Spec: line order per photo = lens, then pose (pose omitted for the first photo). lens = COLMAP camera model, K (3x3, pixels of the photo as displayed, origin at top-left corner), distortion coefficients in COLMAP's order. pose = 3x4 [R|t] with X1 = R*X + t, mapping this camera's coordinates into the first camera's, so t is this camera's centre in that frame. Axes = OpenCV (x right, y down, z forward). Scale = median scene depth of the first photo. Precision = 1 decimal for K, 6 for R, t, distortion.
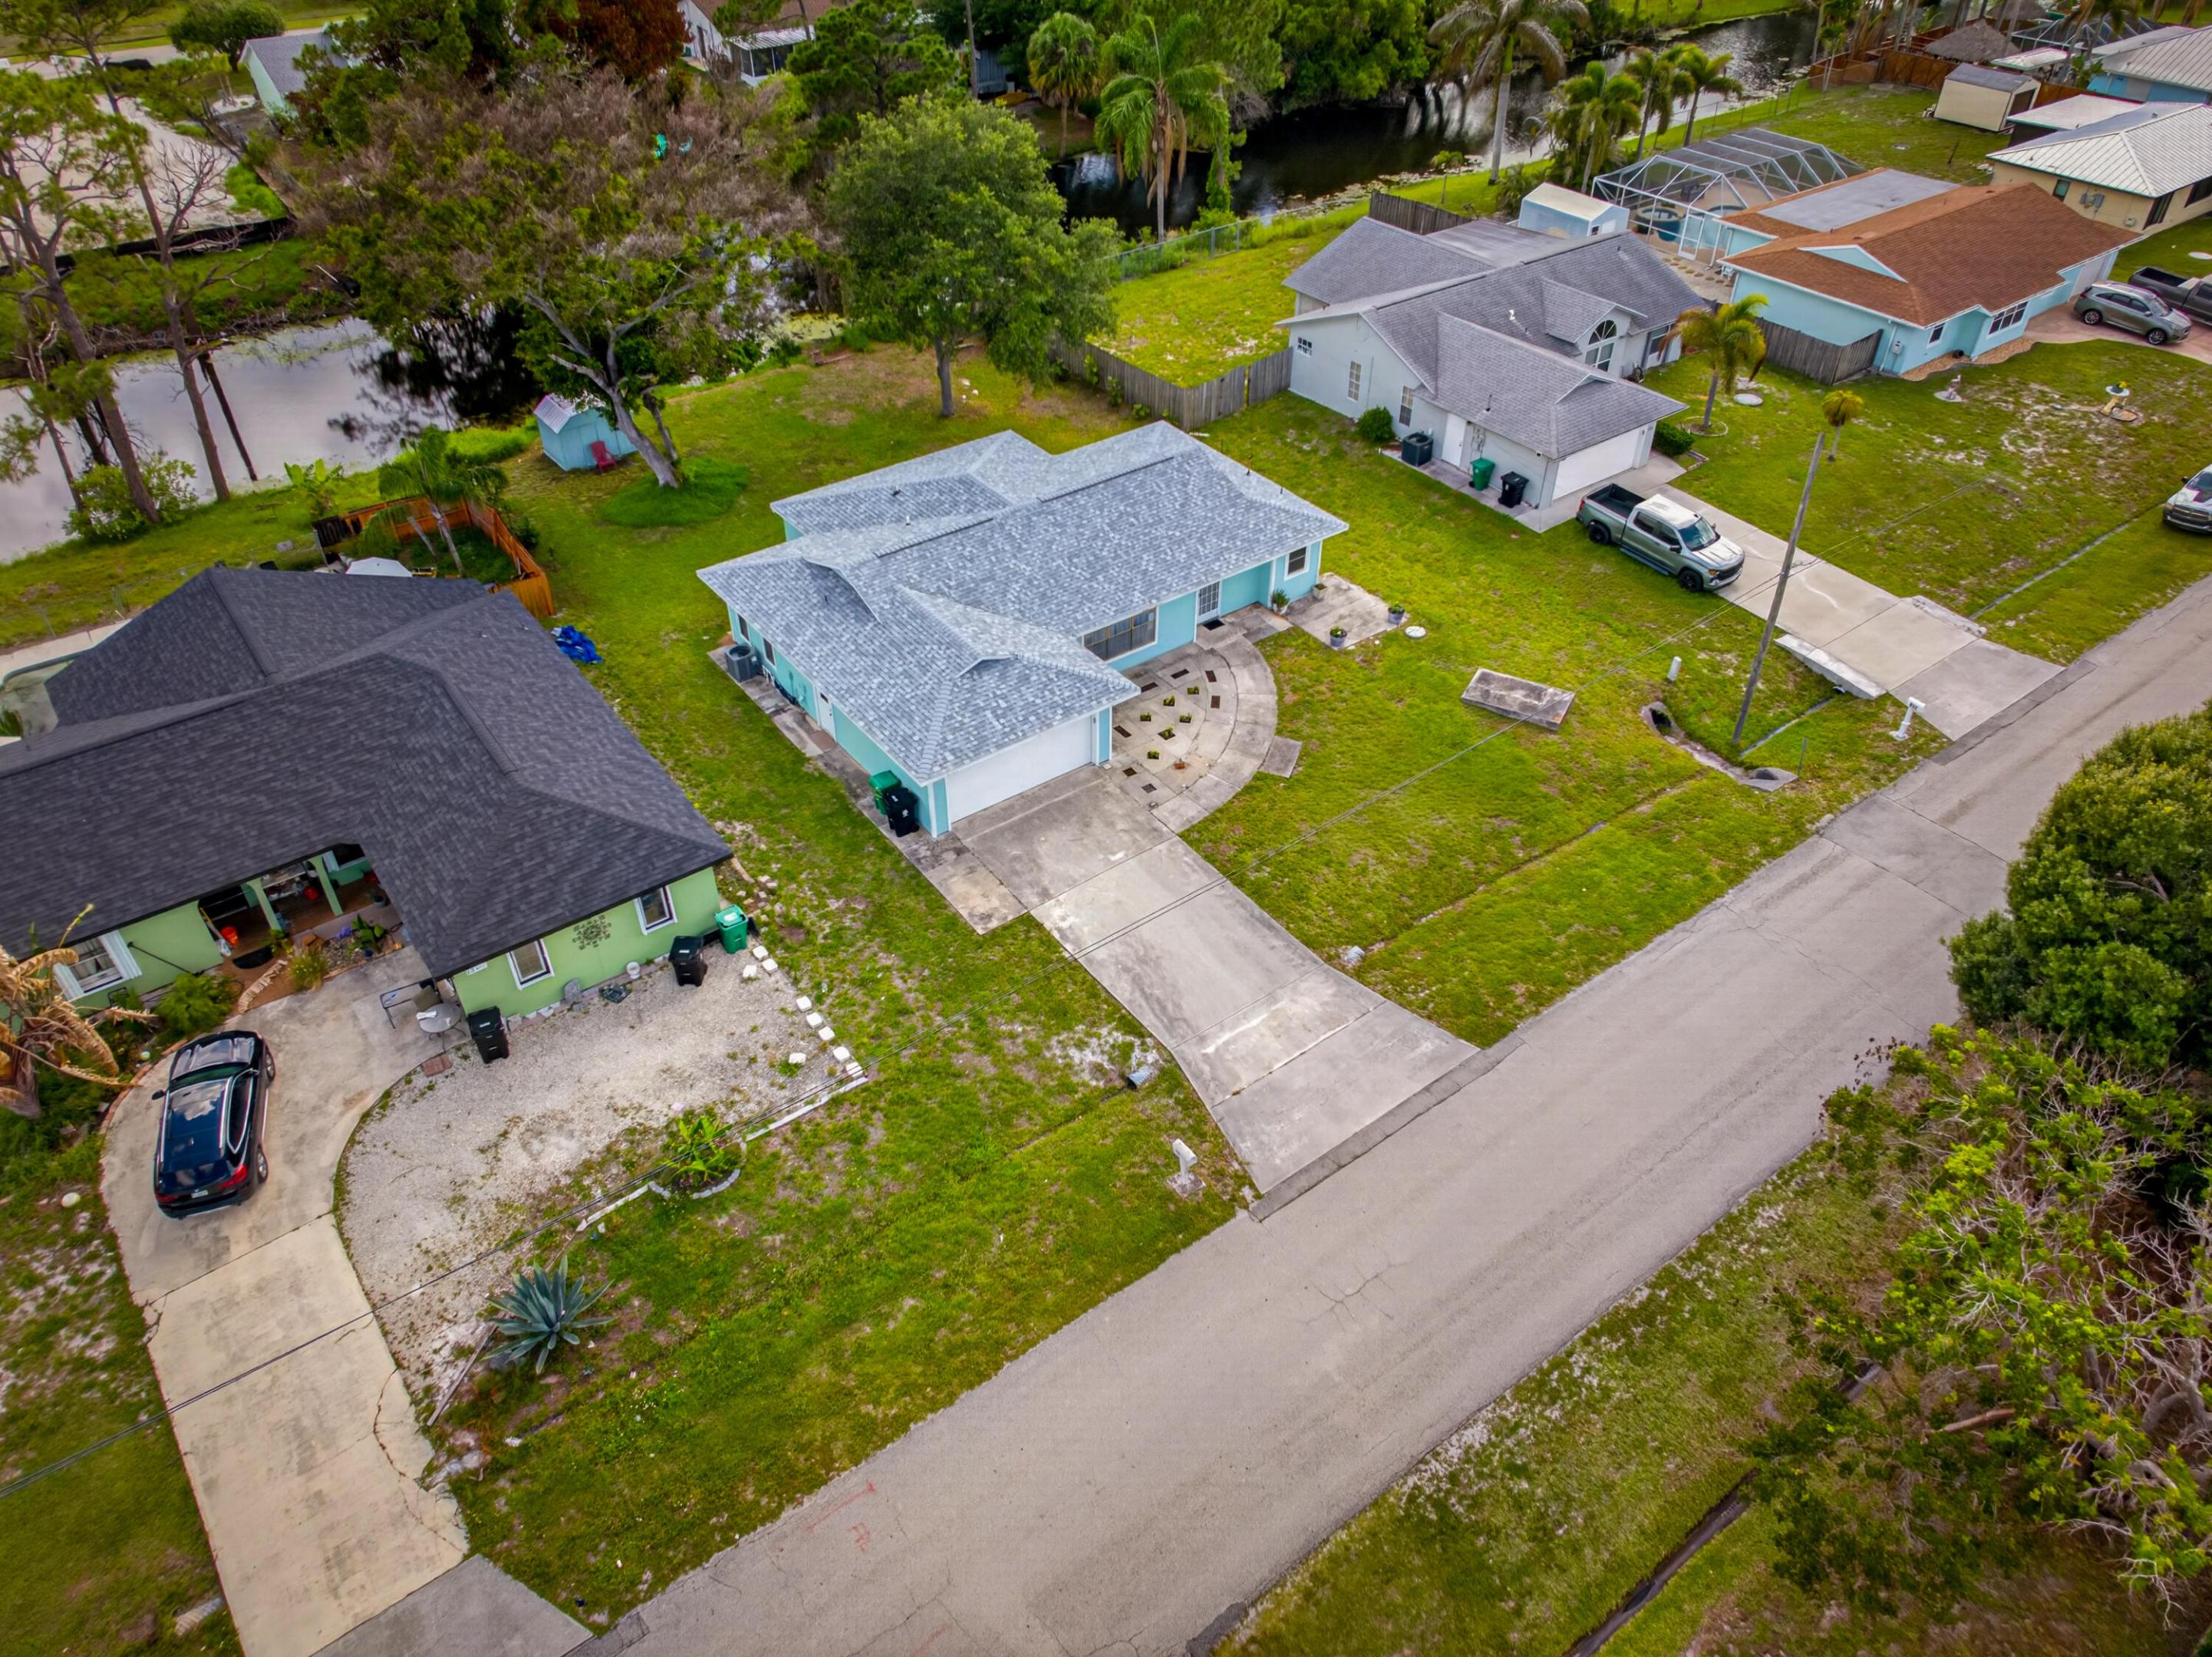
lens RADIAL K [[1520.6, 0, 1106.0], [0, 1520.6, 828.5], [0, 0, 1]] dist [-0.011250, -0.002791]
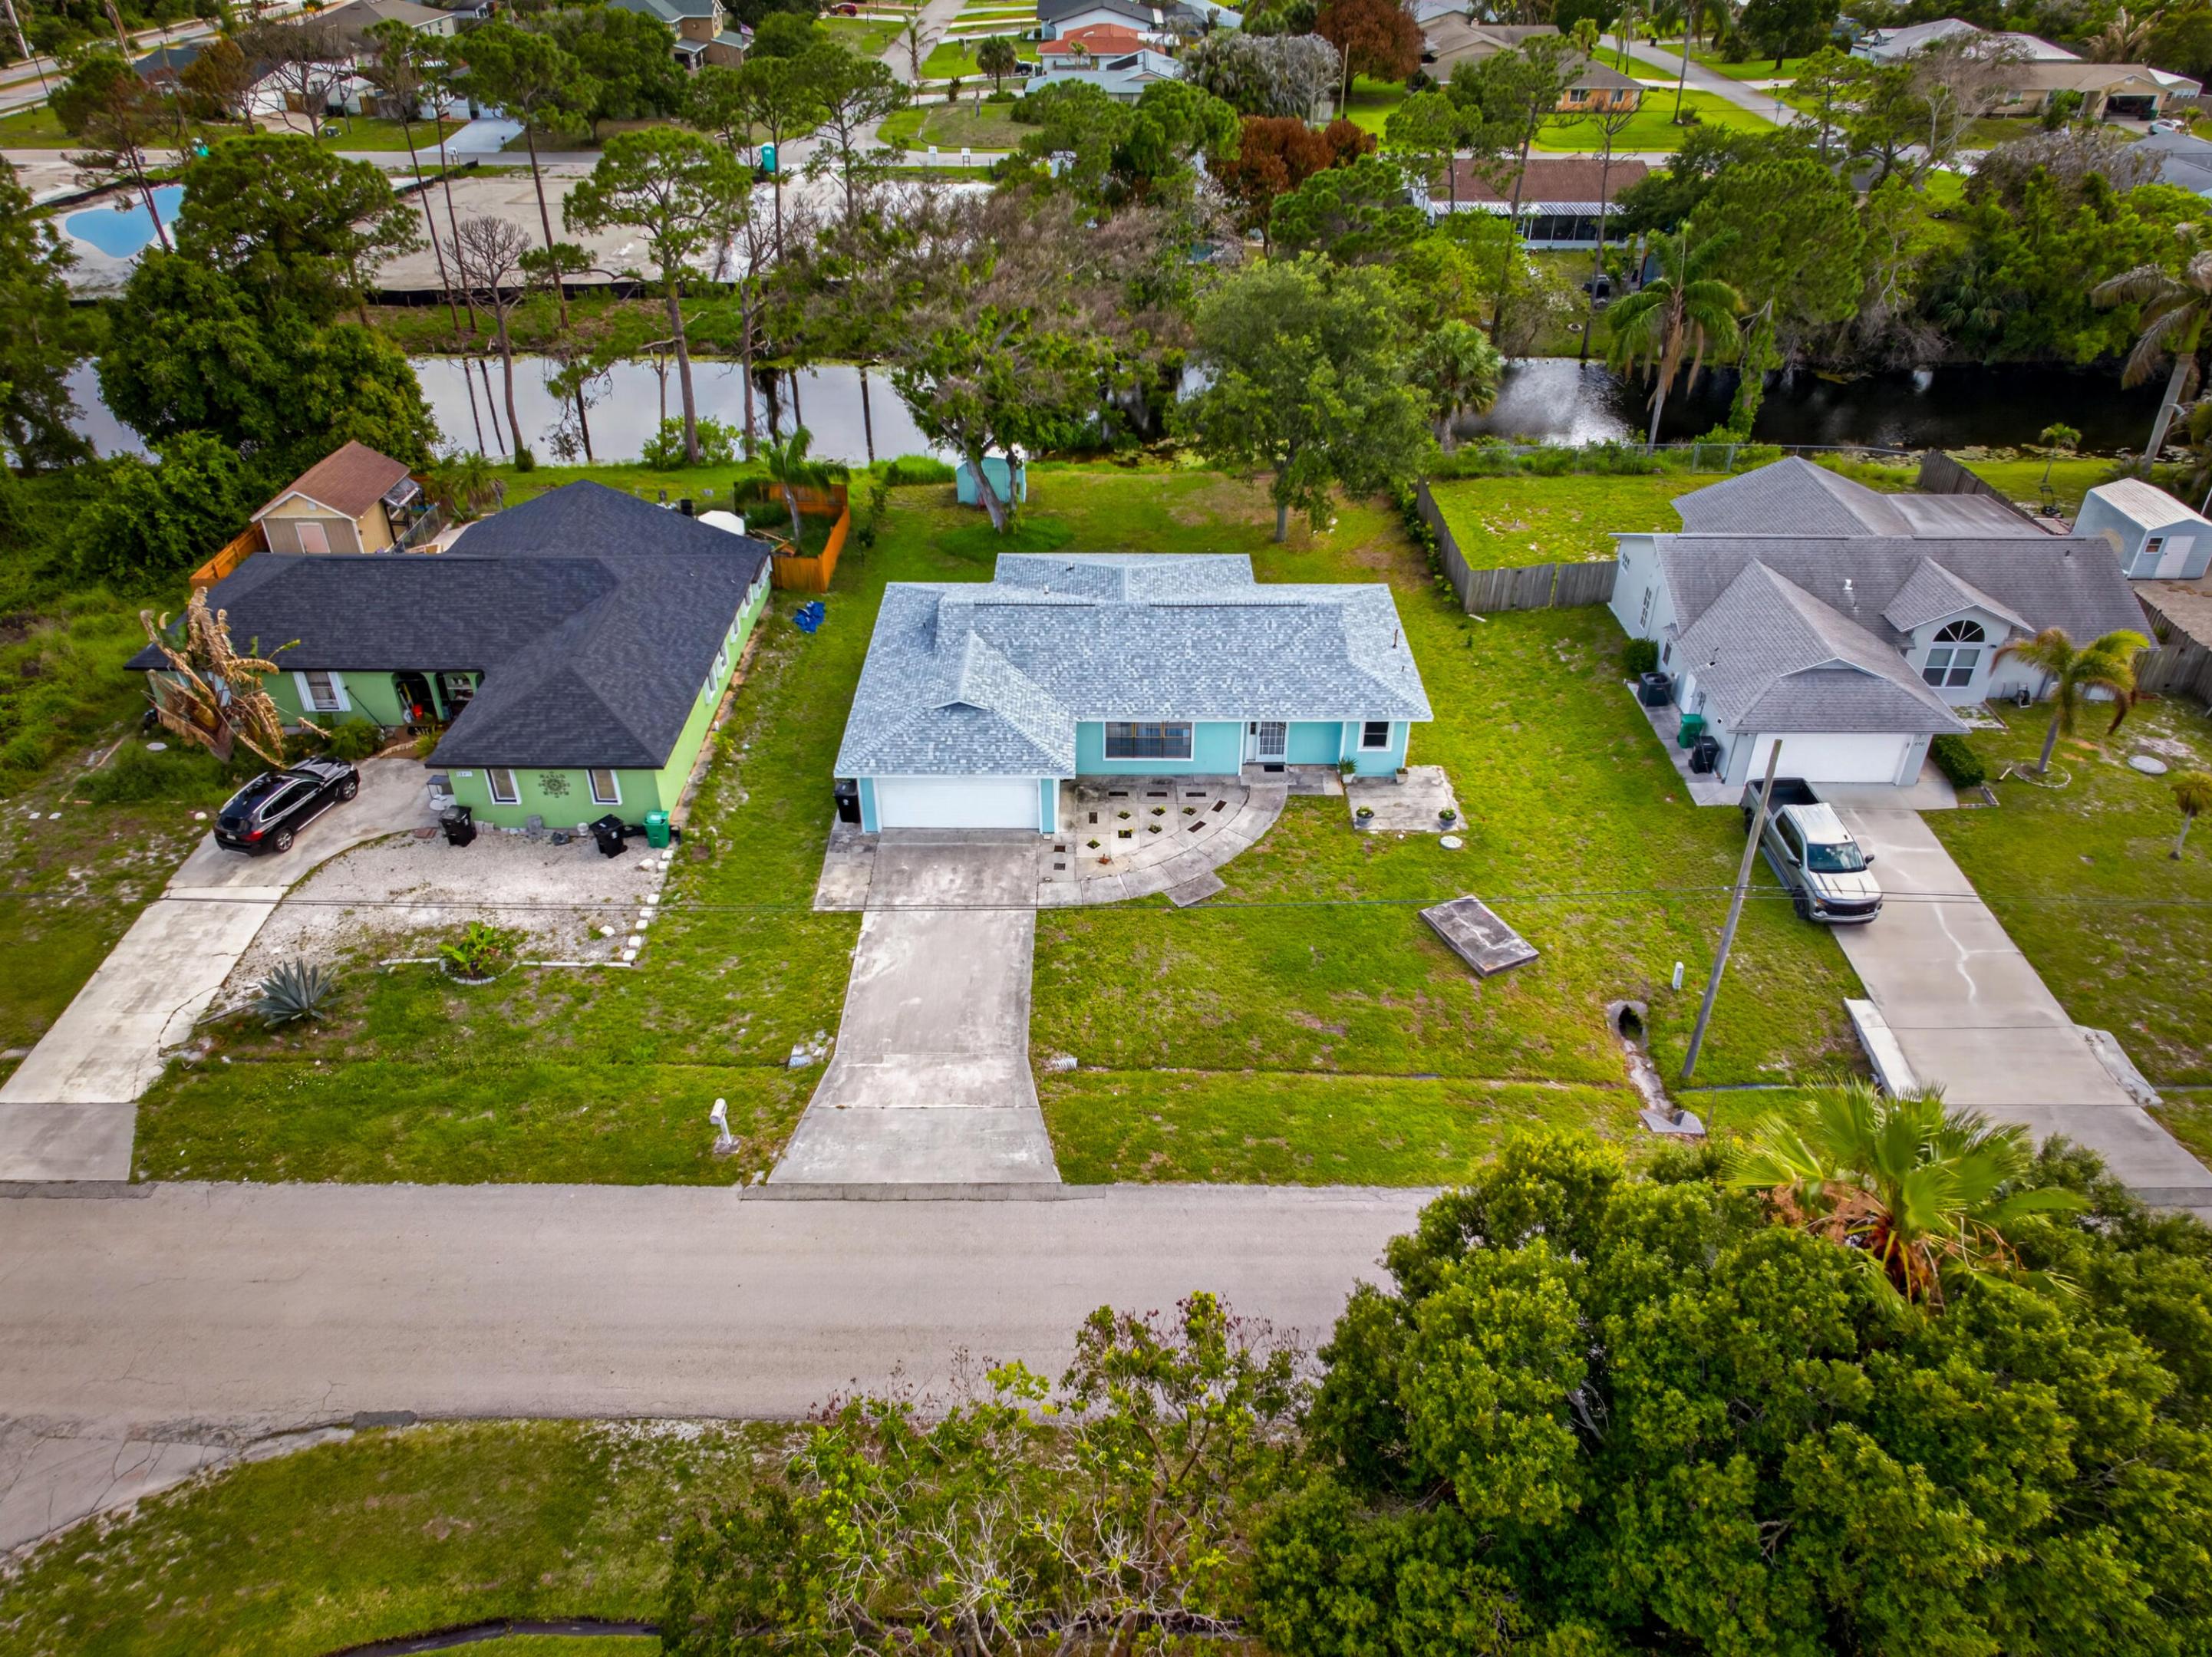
lens RADIAL K [[1520.6, 0, 1106.0], [0, 1520.6, 828.5], [0, 0, 1]] dist [-0.011250, -0.002791]
pose [[0.795432, 0.334309, -0.505496, 0.602019], [-0.382918, 0.923744, 0.008369, -0.075193], [0.469747, 0.186907, 0.862788, 0.101222]]
